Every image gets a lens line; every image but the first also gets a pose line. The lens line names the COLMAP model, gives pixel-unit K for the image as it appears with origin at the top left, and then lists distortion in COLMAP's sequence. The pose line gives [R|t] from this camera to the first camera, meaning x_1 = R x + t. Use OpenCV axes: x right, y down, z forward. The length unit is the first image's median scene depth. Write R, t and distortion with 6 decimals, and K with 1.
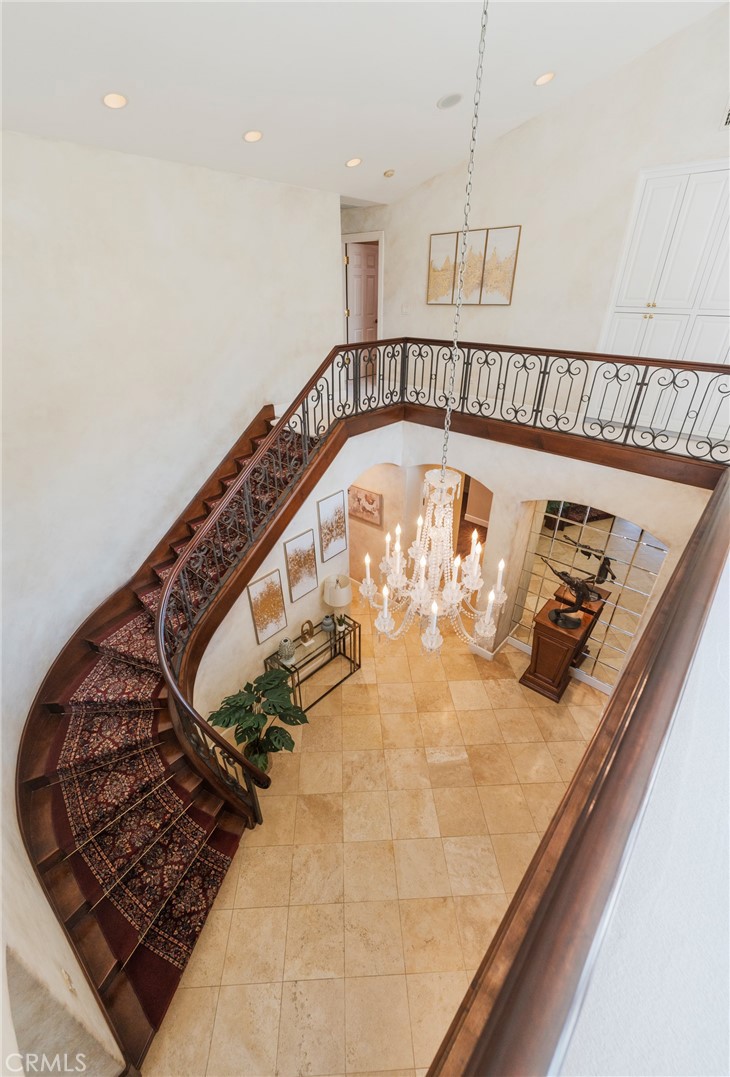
lens RADIAL K [[437.9, 0, 365.9], [0, 437.9, 540.8], [0, 0, 1]] dist [0.003074, 0.000350]
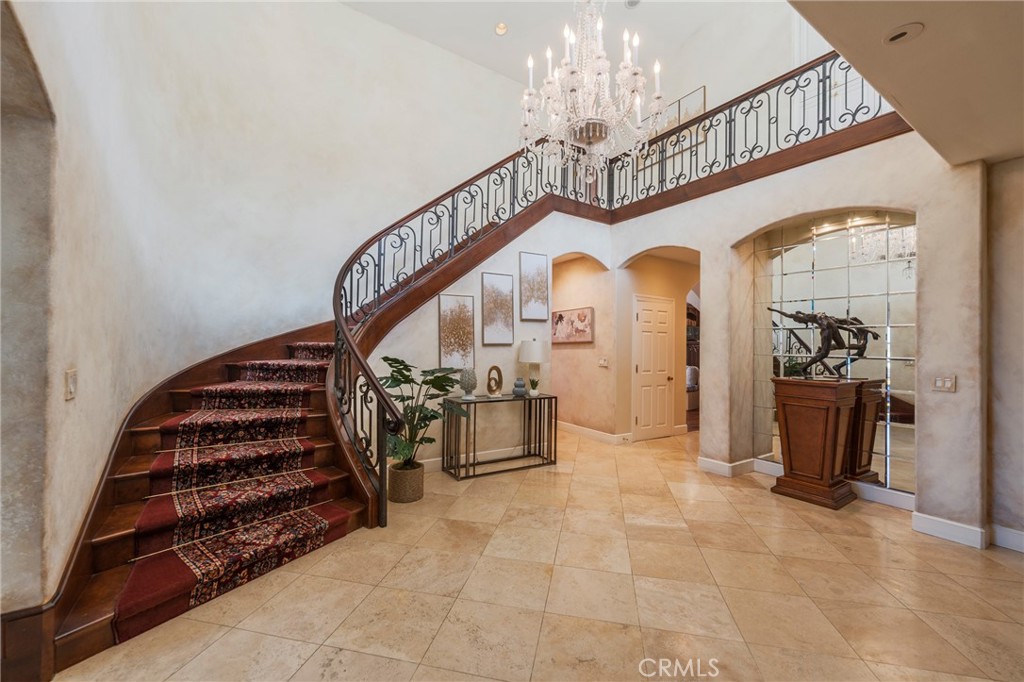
lens RADIAL K [[416.3, 0, 513.4], [0, 416.3, 341.8], [0, 0, 1]] dist [0.003074, 0.000350]
pose [[0.967444, 0.007308, -0.252978, 0.137545], [-0.134323, 0.862005, -0.488779, 0.620988], [0.214496, 0.506848, 0.834923, 0.266402]]
